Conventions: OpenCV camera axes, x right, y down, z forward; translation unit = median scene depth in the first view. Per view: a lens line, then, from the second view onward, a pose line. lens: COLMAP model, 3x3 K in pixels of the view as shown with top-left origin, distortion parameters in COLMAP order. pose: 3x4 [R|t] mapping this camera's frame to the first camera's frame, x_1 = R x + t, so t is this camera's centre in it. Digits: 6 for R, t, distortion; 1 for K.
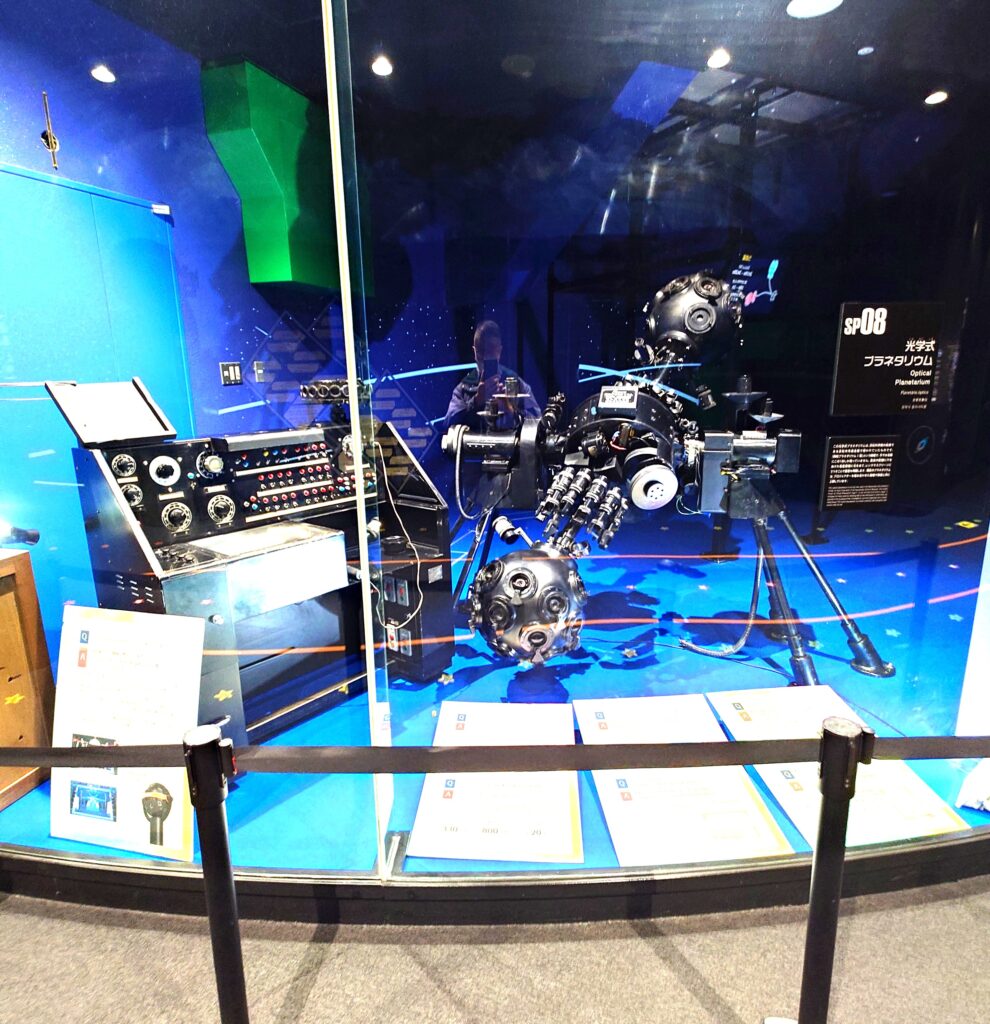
lens RADIAL K [[616.3, 0, 495.0], [0, 616.3, 512.0], [0, 0, 1]] dist [0.023429, -0.000608]
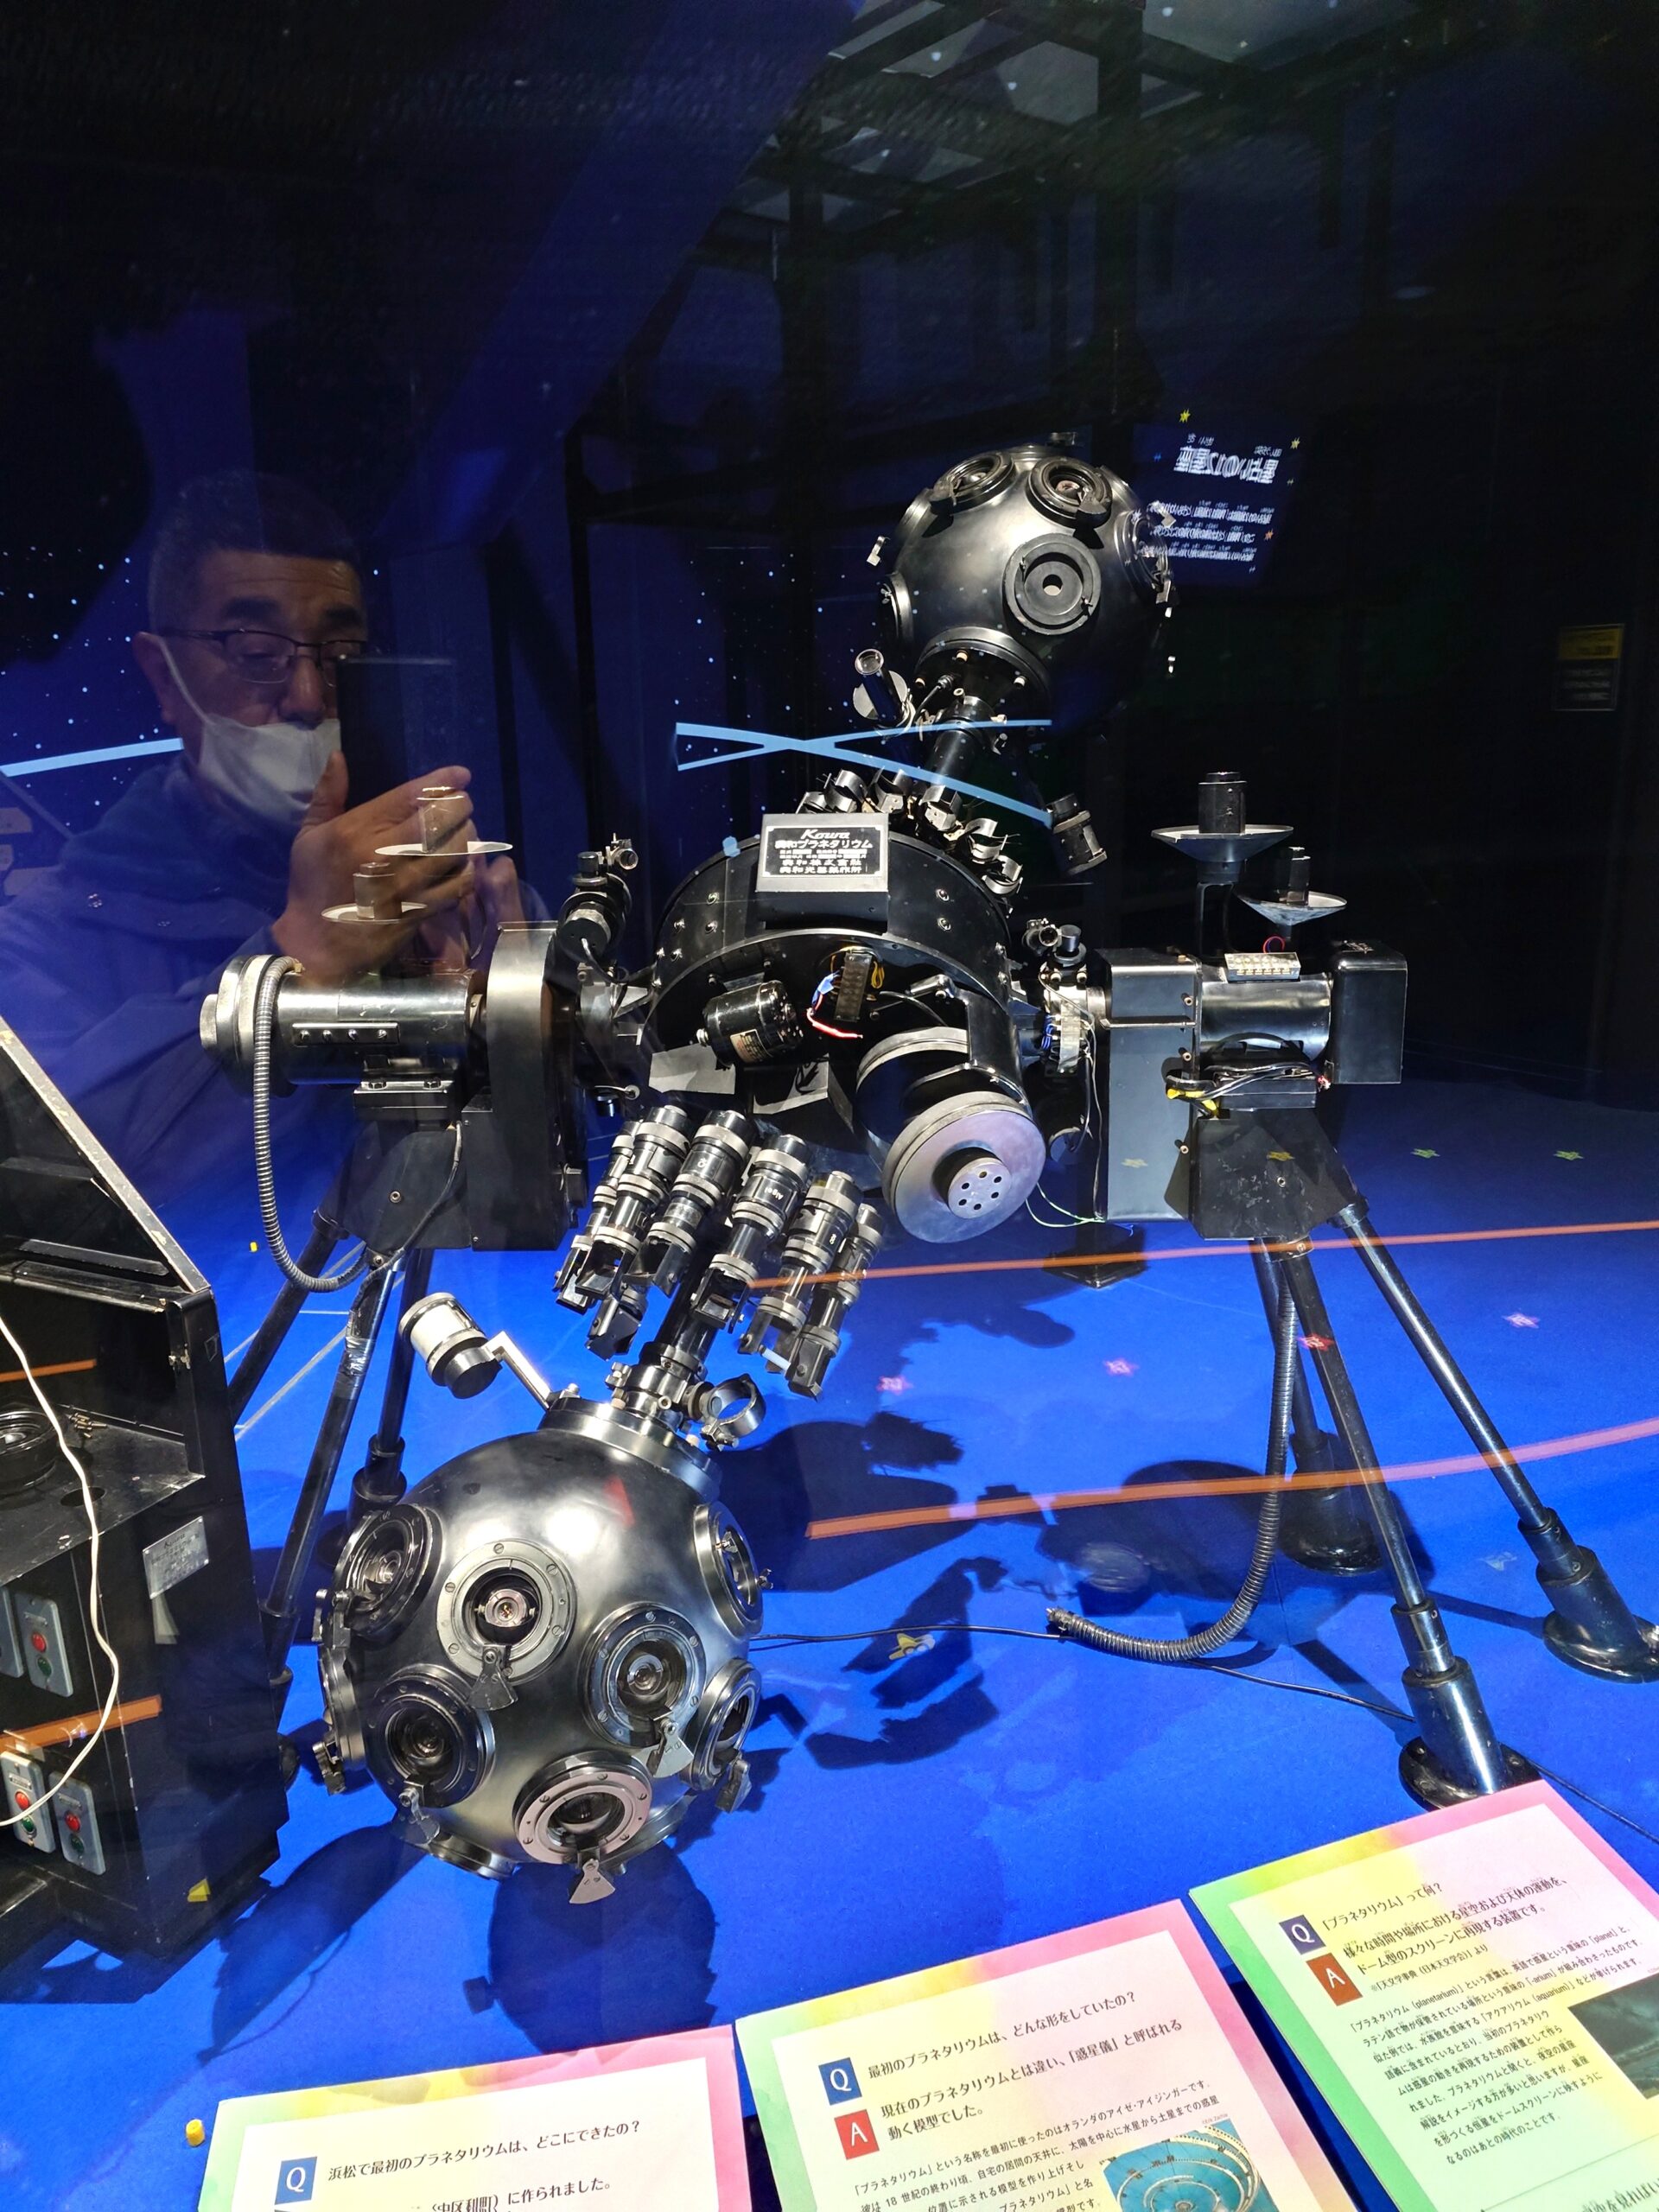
lens RADIAL K [[1507.1, 0, 829.5], [0, 1507.1, 1106.0], [0, 0, 1]] dist [0.003528, -0.001336]
pose [[0.972497, -0.062840, 0.224280, 0.038618], [0.059439, 0.997992, 0.021891, -0.083592], [-0.225205, -0.007958, 0.974279, 0.317542]]
